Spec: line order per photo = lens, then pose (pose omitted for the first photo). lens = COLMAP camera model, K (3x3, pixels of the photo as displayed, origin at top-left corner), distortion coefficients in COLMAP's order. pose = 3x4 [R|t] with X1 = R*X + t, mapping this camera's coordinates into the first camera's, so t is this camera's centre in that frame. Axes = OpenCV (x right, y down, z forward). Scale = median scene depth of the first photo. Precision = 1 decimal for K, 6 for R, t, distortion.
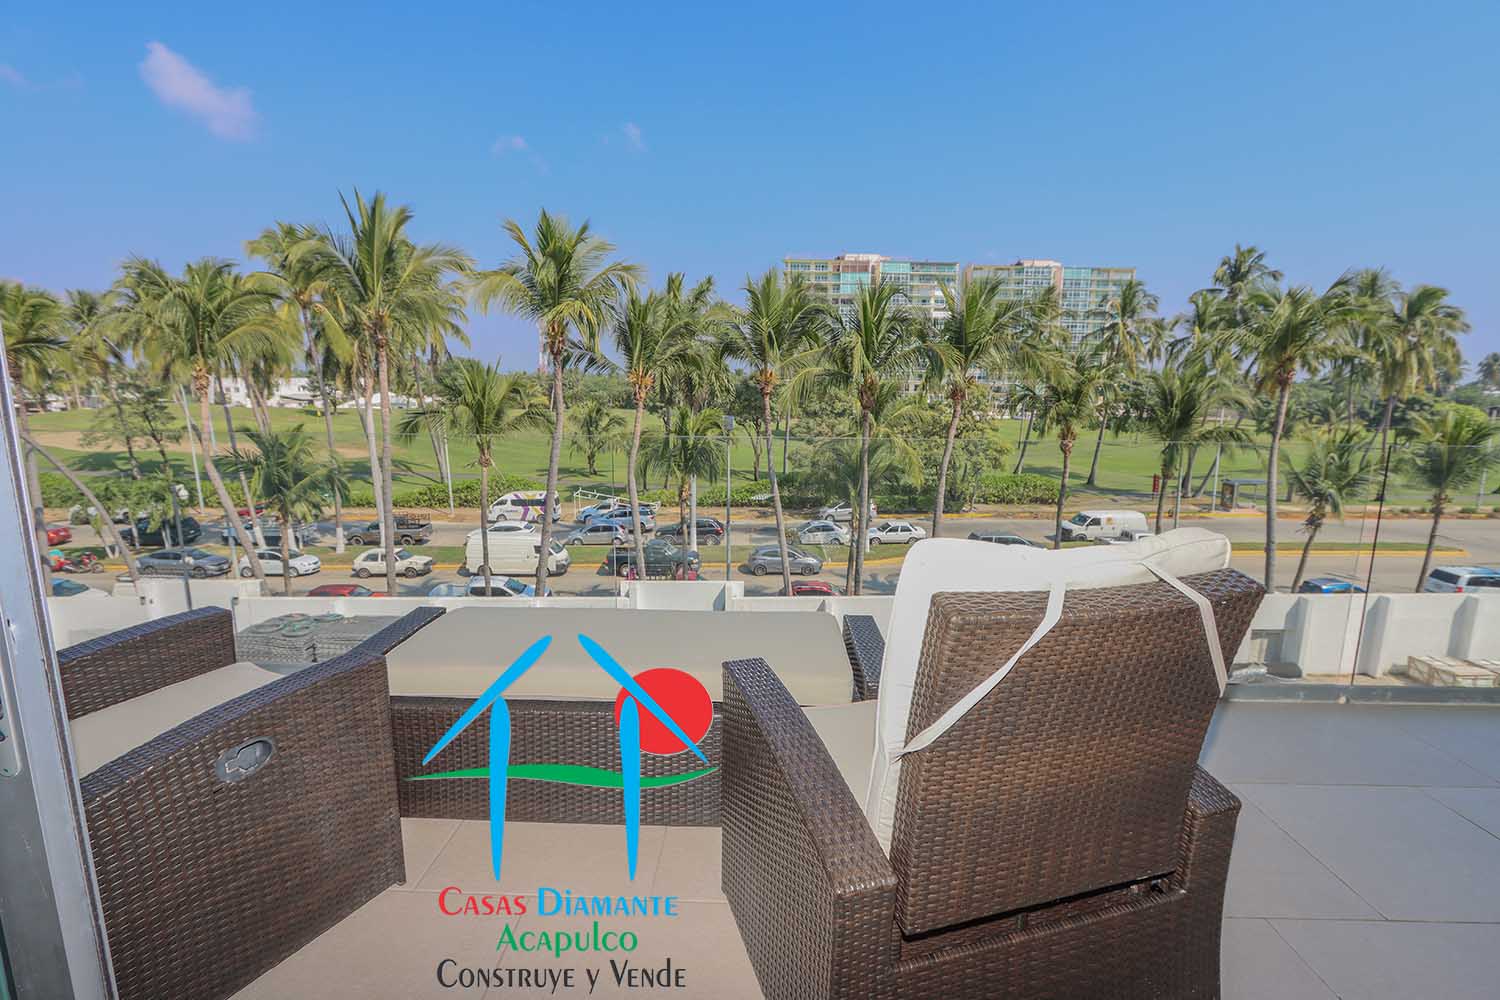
lens RADIAL K [[686.3, 0, 747.1], [0, 686.3, 497.6], [0, 0, 1]] dist [-0.016670, 0.000499]
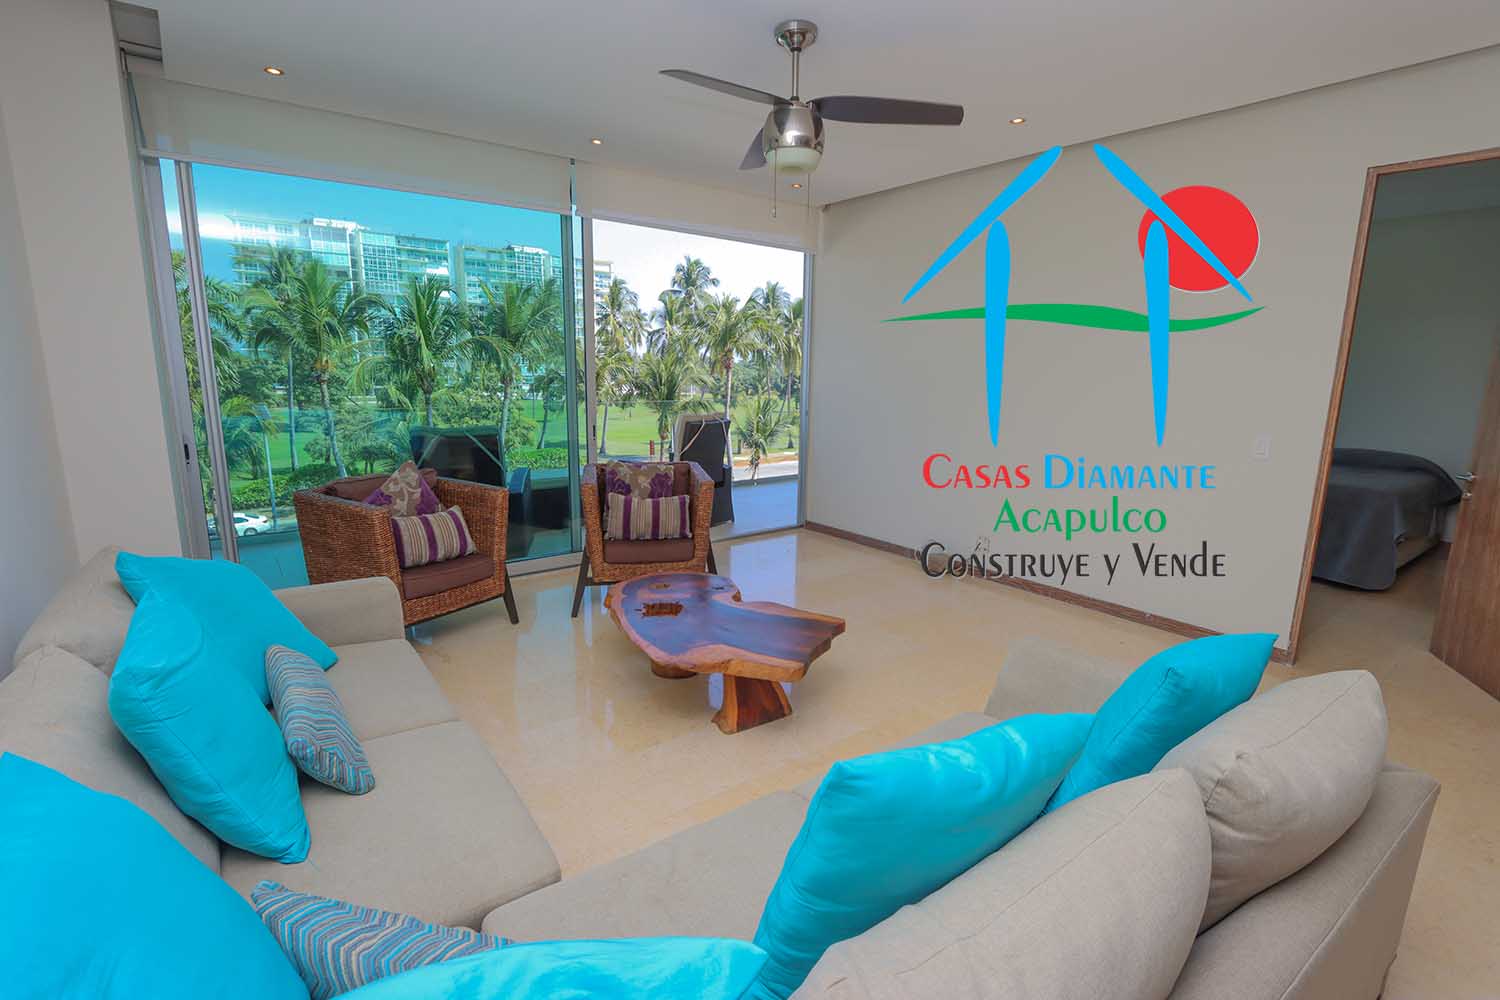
lens RADIAL K [[694.3, 0, 750.0], [0, 694.3, 500.0], [0, 0, 1]] dist [-0.016595, 0.000151]
pose [[0.768617, -0.121587, 0.628049, -0.085102], [0.103574, 0.992471, 0.065382, 0.012648], [-0.631269, 0.014796, 0.775423, -0.107821]]
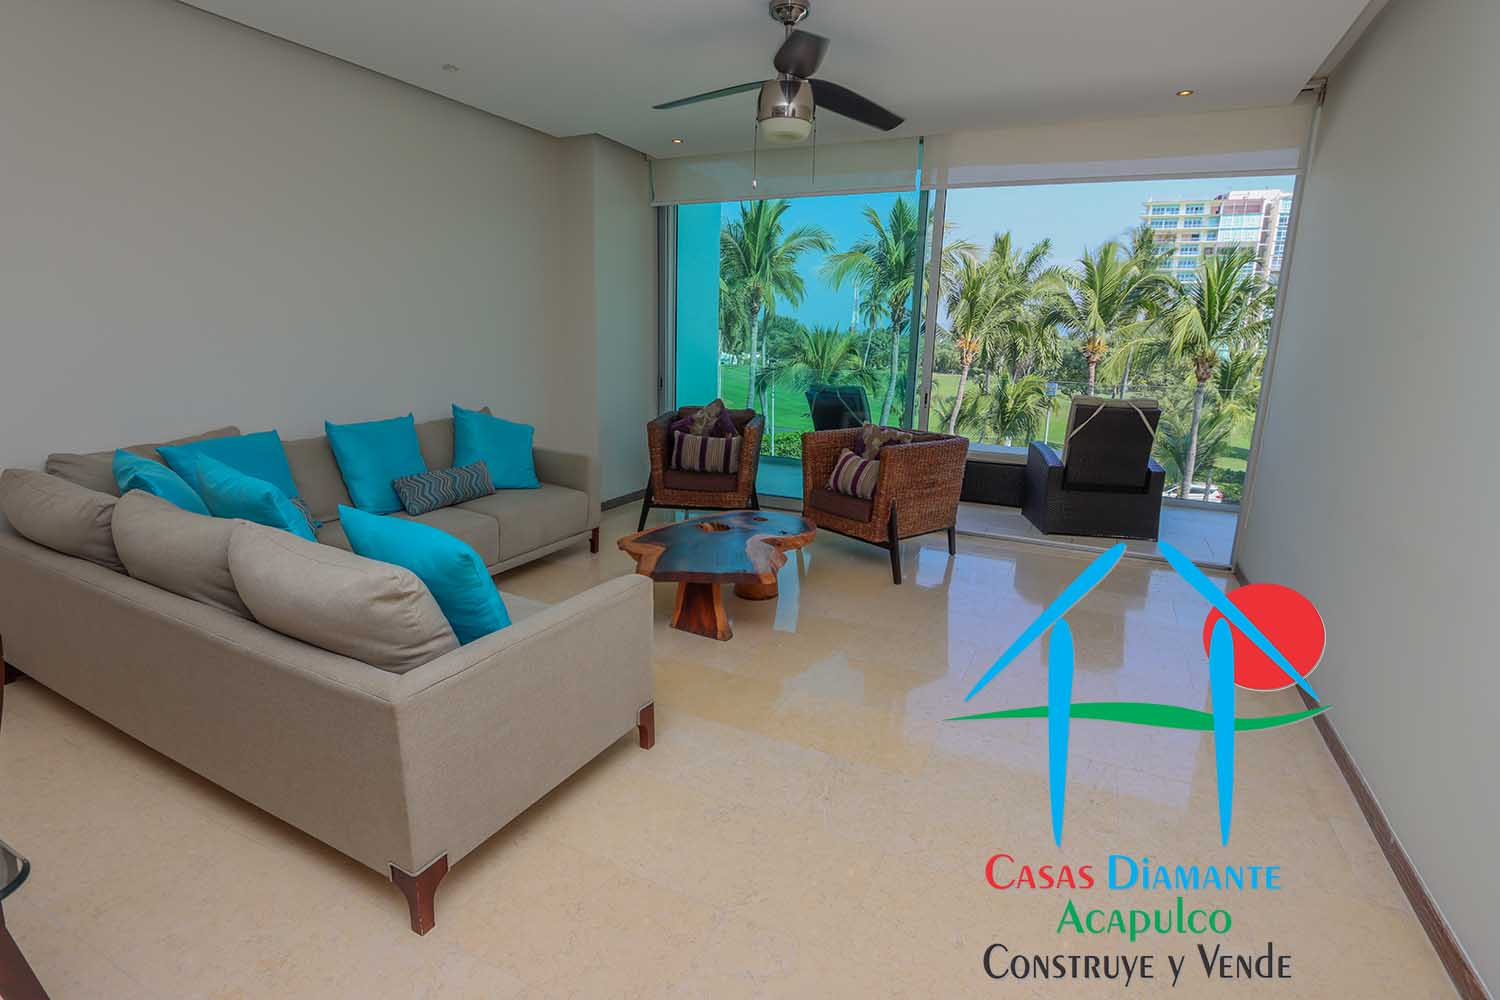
lens RADIAL K [[741.5, 0, 749.6], [0, 741.5, 492.1], [0, 0, 1]] dist [-0.001352, -0.000042]
pose [[0.914714, 0.100767, -0.391337, 0.007024], [-0.088231, 0.994848, 0.049934, 0.019136], [0.394352, -0.011148, 0.918892, -0.133255]]
